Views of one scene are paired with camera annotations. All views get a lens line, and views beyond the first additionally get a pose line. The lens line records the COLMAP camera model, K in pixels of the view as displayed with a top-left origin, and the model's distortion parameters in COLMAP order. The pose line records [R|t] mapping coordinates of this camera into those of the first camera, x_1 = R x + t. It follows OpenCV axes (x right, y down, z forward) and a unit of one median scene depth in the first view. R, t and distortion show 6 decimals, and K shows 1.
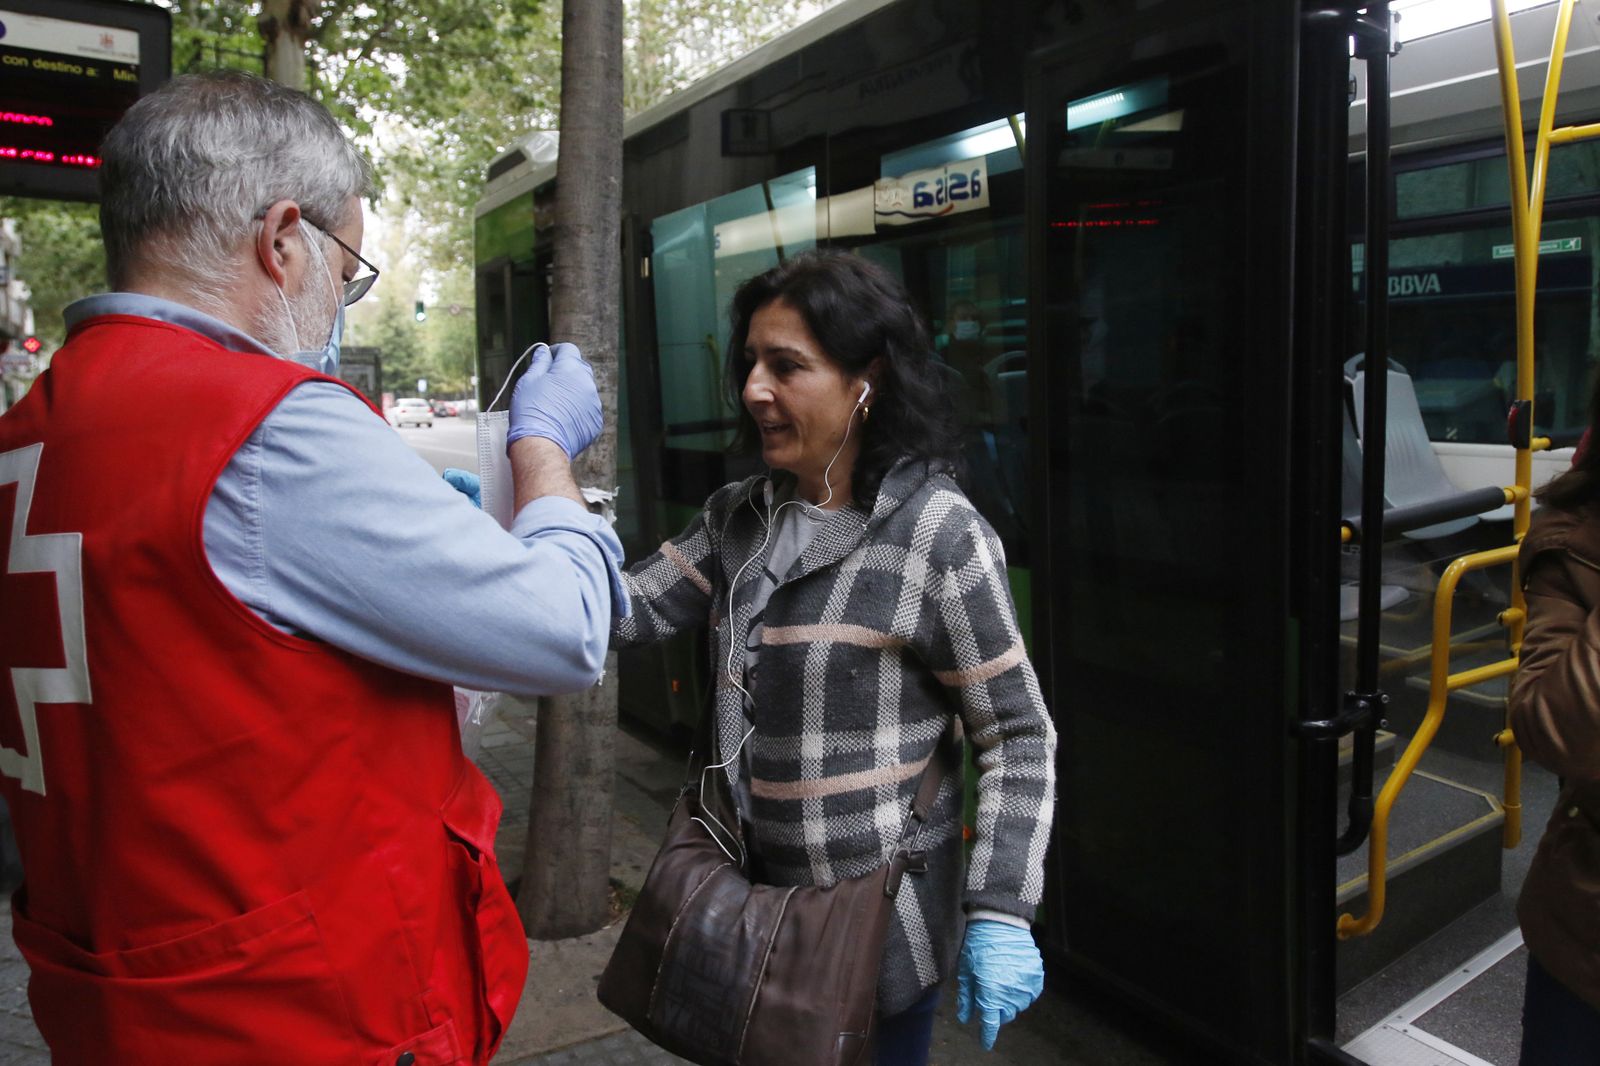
lens RADIAL K [[1185.4, 0, 801.9], [0, 1185.4, 510.6], [0, 0, 1]] dist [-0.082104, 0.056336]
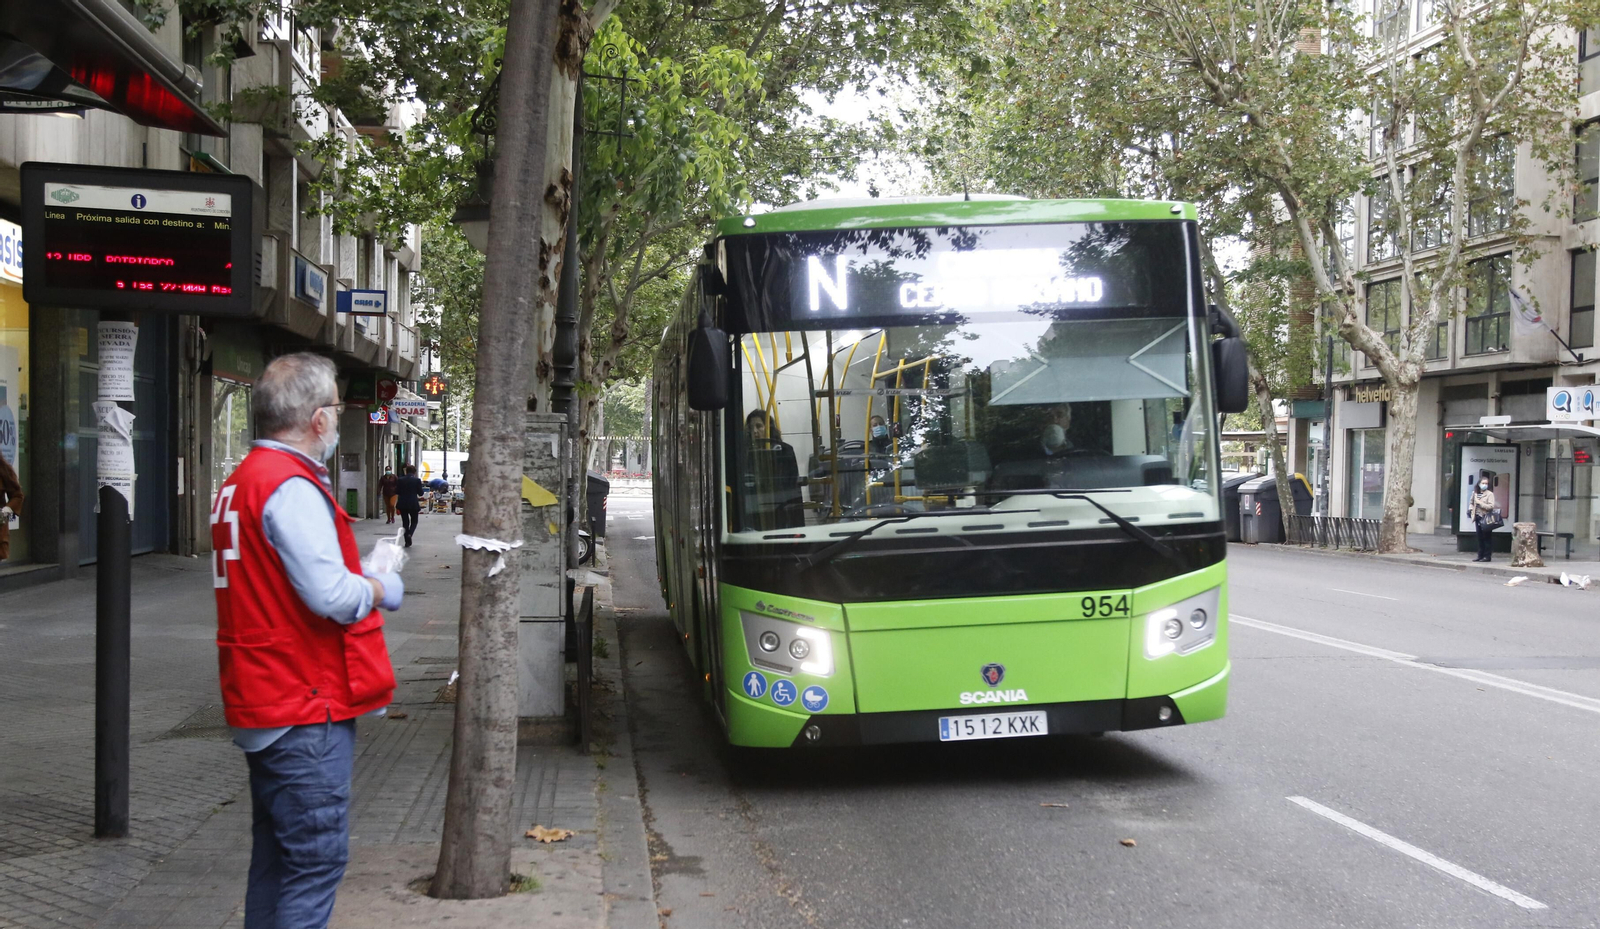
lens RADIAL K [[1994.9, 0, 800.0], [0, 1994.9, 464.5], [0, 0, 1]] dist [-0.003519, -0.017067]
pose [[0.912123, 0.013292, -0.409700, 0.991377], [-0.053936, 0.994676, -0.087808, 0.070570], [0.406352, 0.102190, 0.907984, -0.817453]]
